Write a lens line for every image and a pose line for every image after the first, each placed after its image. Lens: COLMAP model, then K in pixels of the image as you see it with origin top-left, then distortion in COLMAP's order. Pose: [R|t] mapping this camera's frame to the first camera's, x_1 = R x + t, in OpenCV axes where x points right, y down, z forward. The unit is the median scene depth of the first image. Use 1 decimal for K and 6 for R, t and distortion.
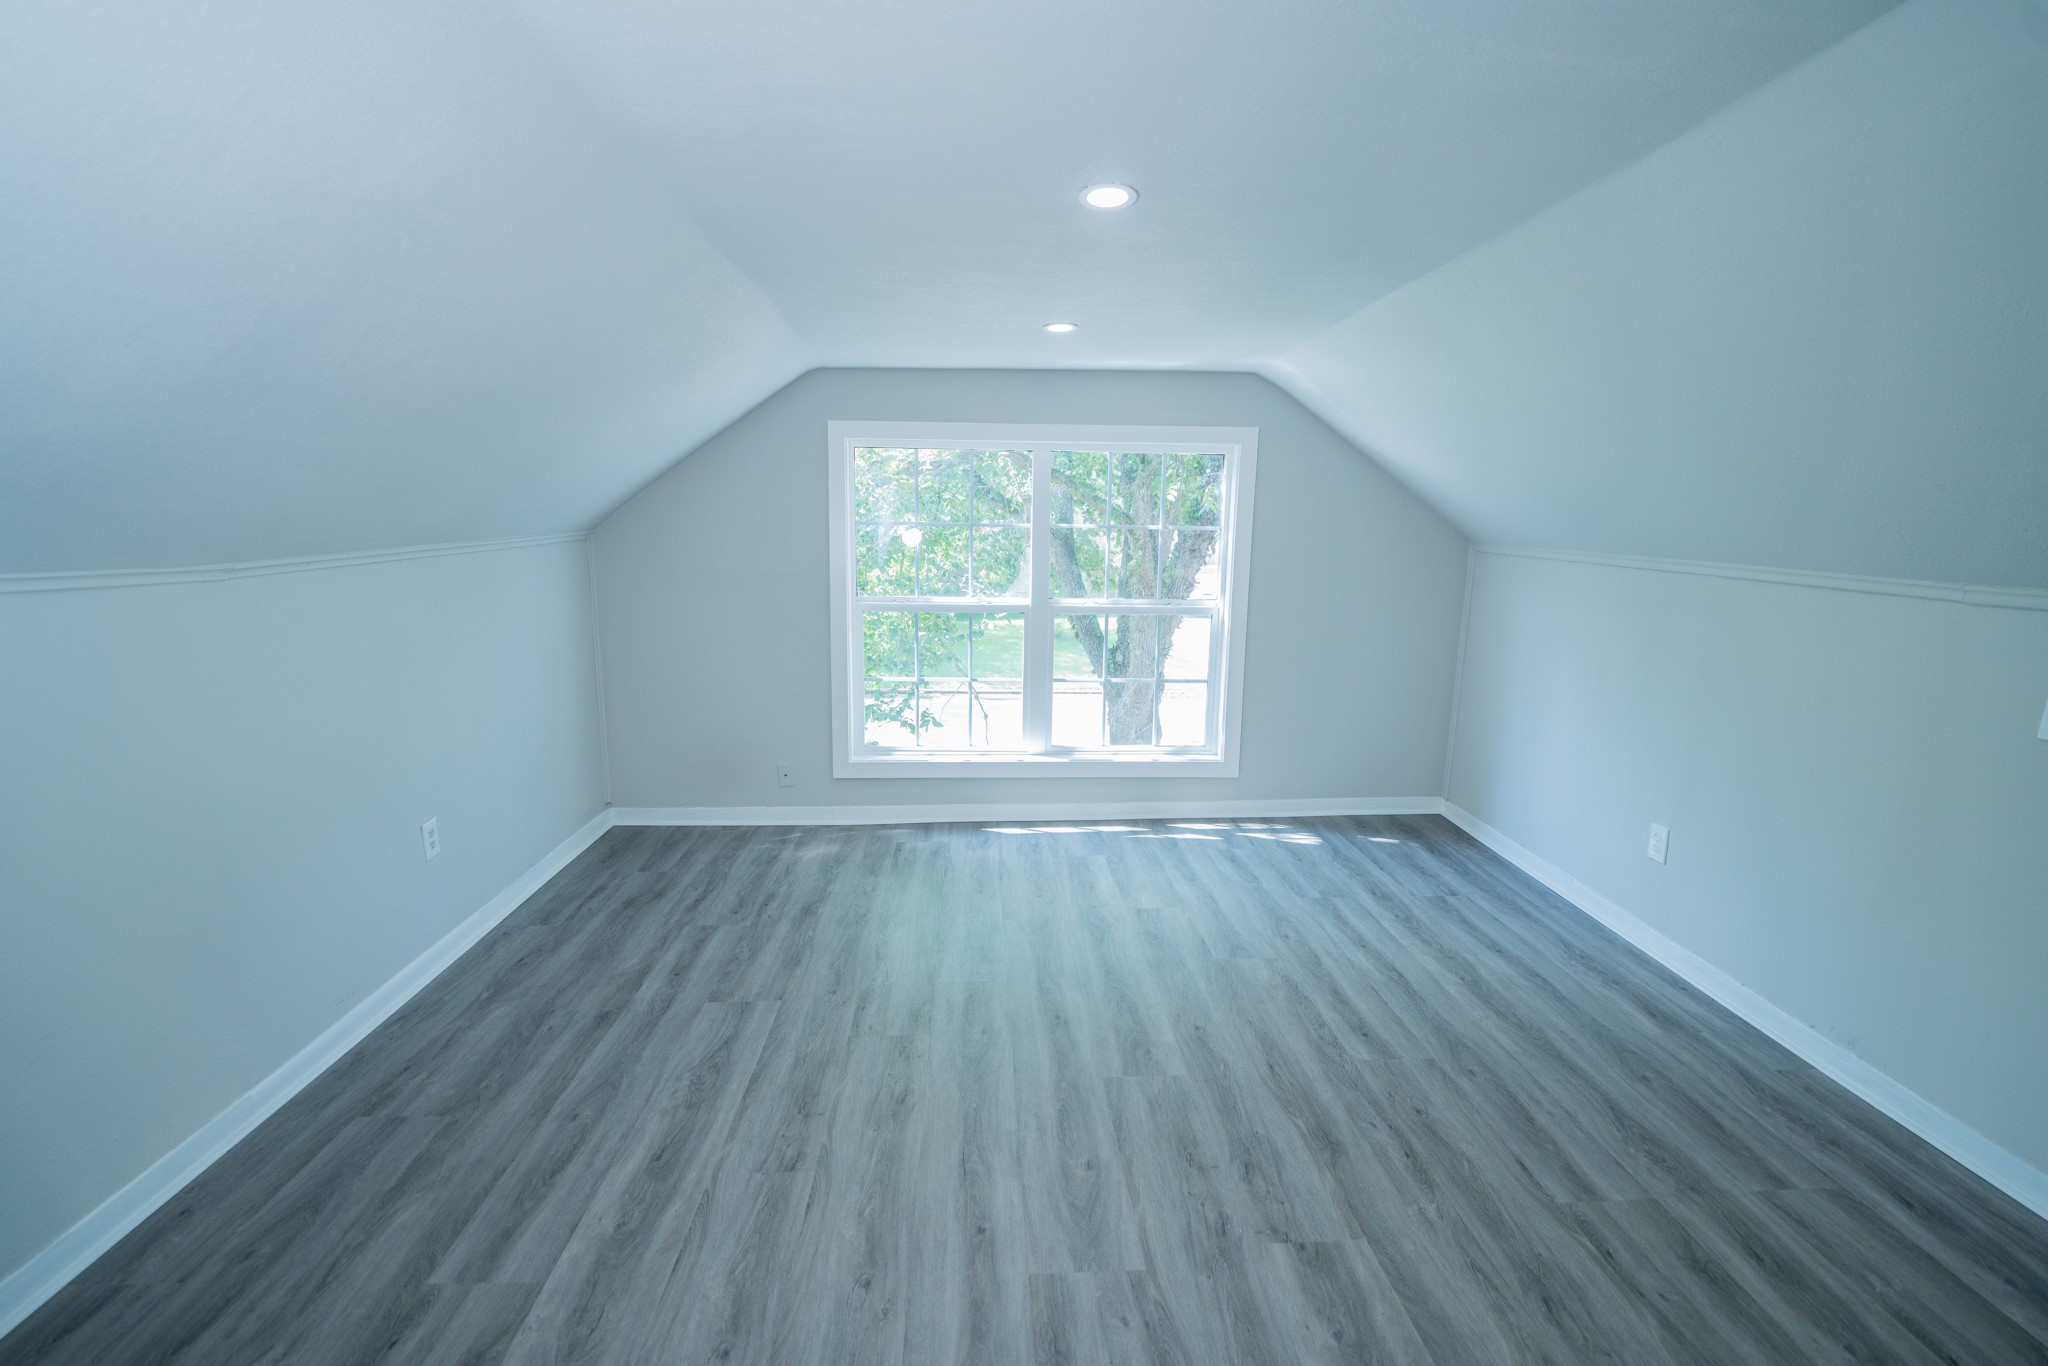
lens RADIAL K [[823.0, 0, 991.0], [0, 823.0, 685.9], [0, 0, 1]] dist [-0.027174, 0.002425]
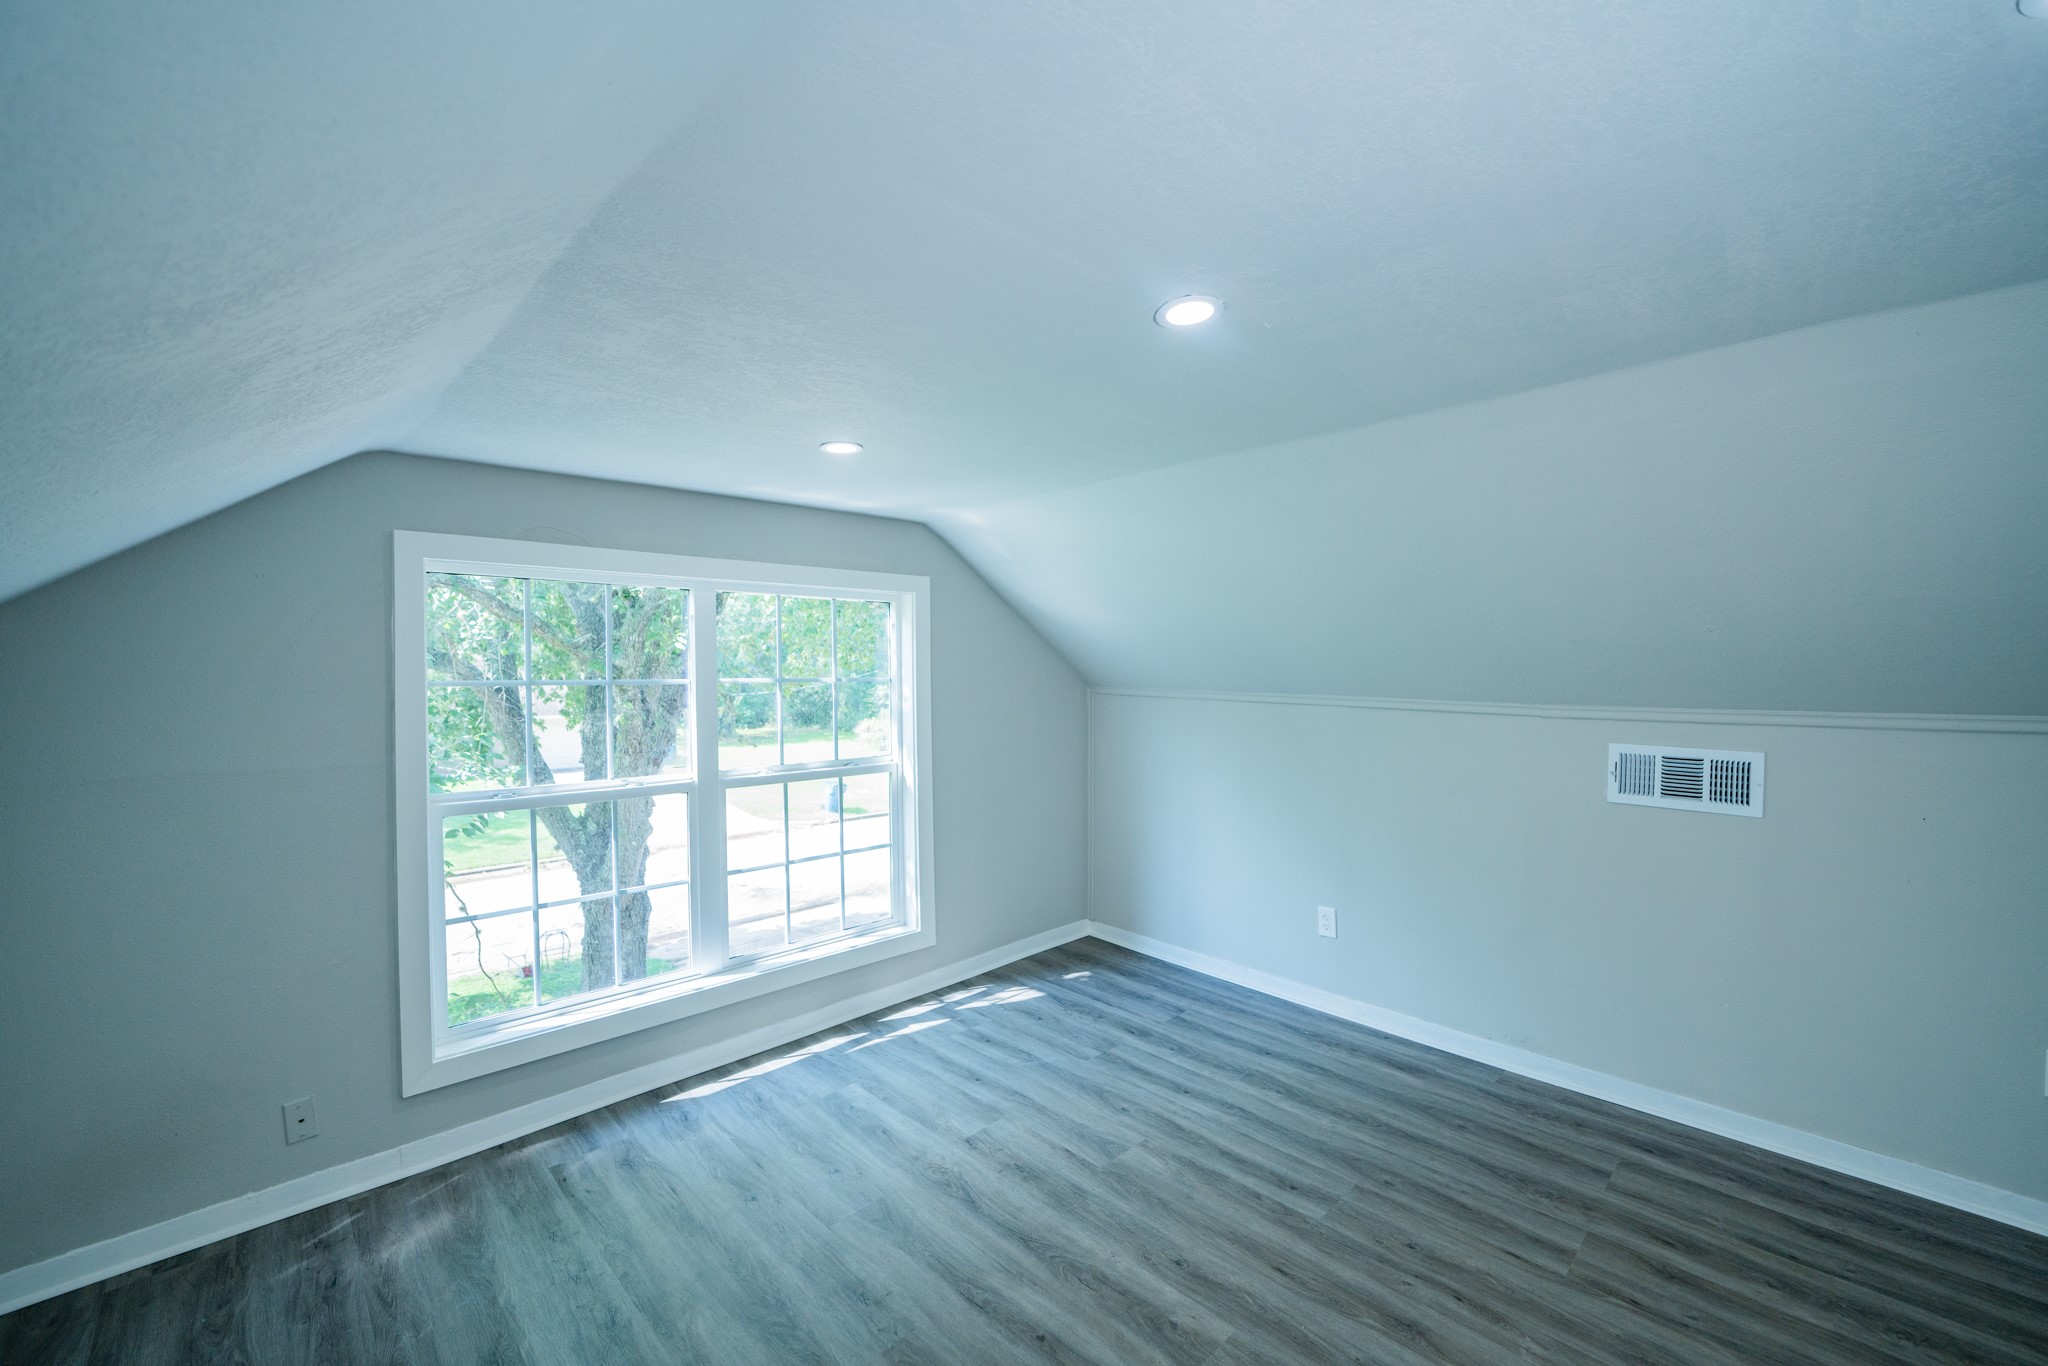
lens RADIAL K [[823.0, 0, 1025.1], [0, 823.0, 690.8], [0, 0, 1]] dist [-0.027174, 0.002425]
pose [[0.756186, -0.032279, 0.653560, -0.256935], [0.141481, 0.983223, -0.115137, -0.057835], [-0.638878, 0.179531, 0.748066, 0.237622]]
